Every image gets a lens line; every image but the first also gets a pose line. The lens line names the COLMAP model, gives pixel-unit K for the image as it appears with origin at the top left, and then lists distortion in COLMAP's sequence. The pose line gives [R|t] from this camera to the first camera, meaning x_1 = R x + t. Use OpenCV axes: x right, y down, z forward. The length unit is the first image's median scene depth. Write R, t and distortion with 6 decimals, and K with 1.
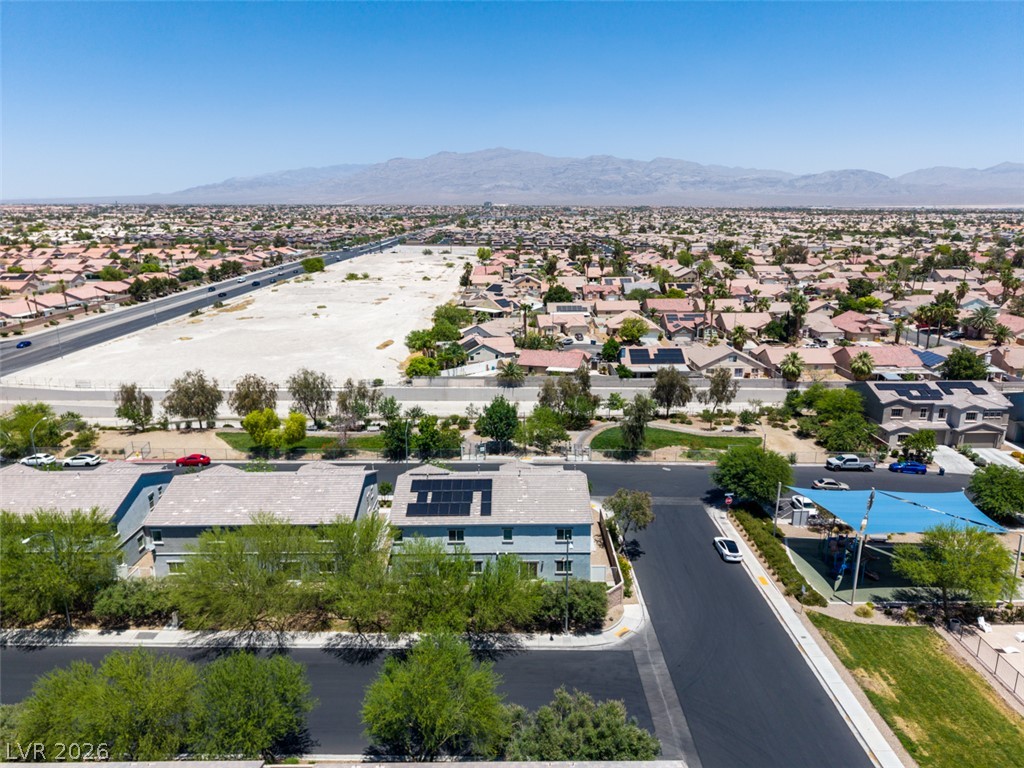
lens RADIAL K [[680.2, 0, 511.4], [0, 680.2, 392.4], [0, 0, 1]] dist [0.055701, -0.063452]
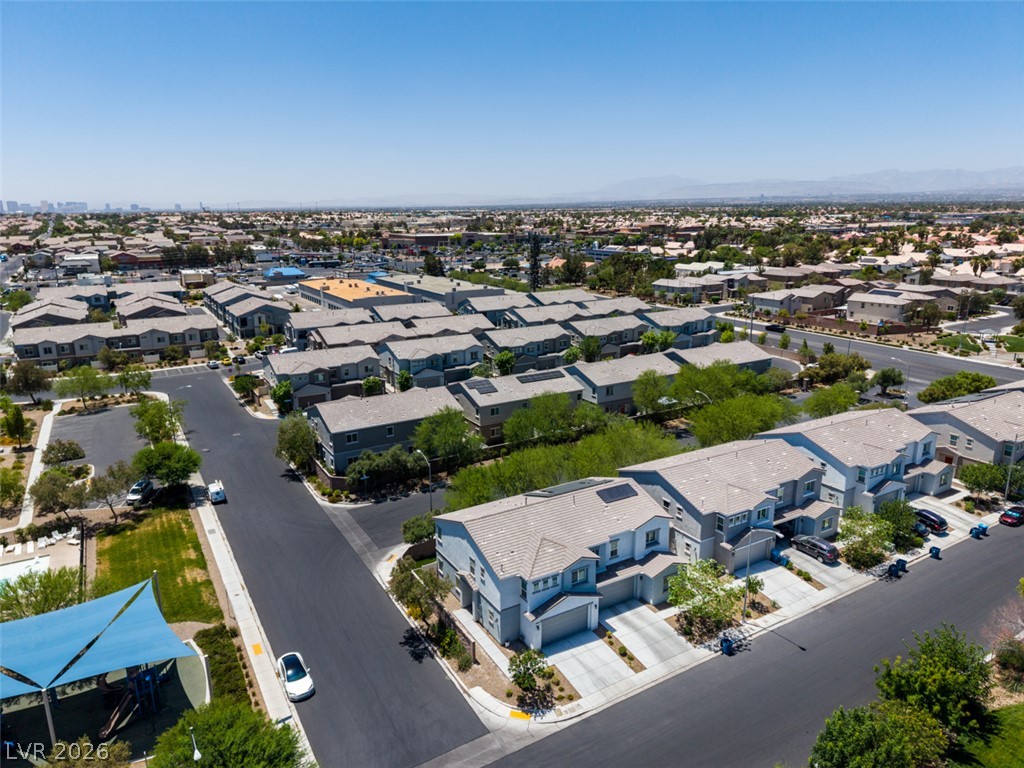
lens RADIAL K [[680.2, 0, 513.7], [0, 680.2, 384.3], [0, 0, 1]] dist [0.055701, -0.063452]
pose [[-0.858011, 0.137383, -0.494917, 0.309349], [-0.125316, 0.878454, 0.461102, -0.295794], [0.498110, 0.457651, -0.736507, 1.076042]]
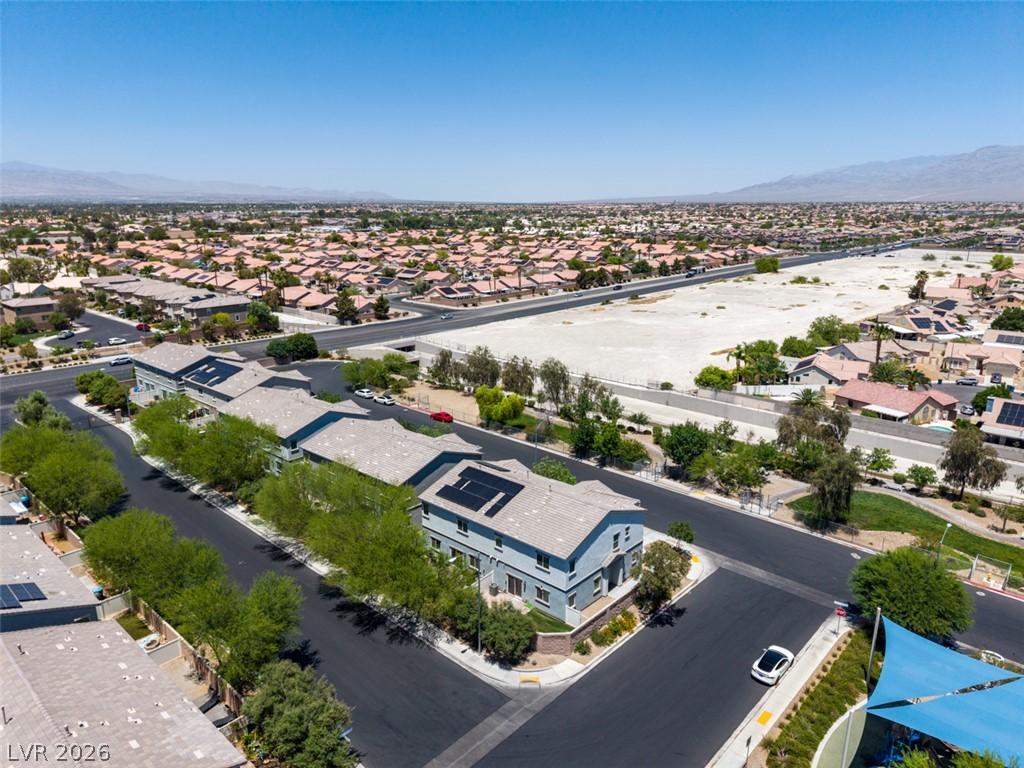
lens RADIAL K [[680.2, 0, 510.9], [0, 680.2, 389.6], [0, 0, 1]] dist [0.055701, -0.063452]
pose [[0.737746, 0.176523, -0.651591, 0.383424], [-0.177266, 0.981992, 0.065328, -0.046485], [0.651389, 0.067310, 0.755752, 0.159280]]
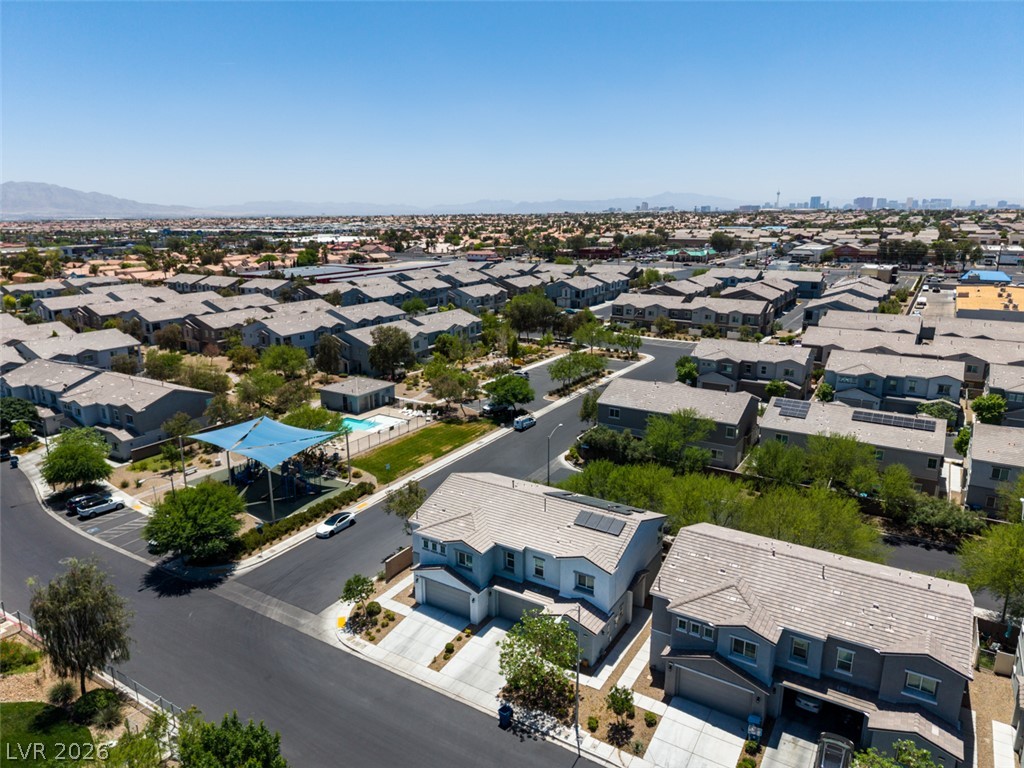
lens RADIAL K [[680.2, 0, 515.5], [0, 680.2, 383.9], [0, 0, 1]] dist [0.055701, -0.063452]
pose [[-0.851735, -0.123789, 0.509141, -0.291815], [0.143352, 0.879568, 0.453663, -0.273812], [-0.503983, 0.459387, -0.731413, 1.078027]]
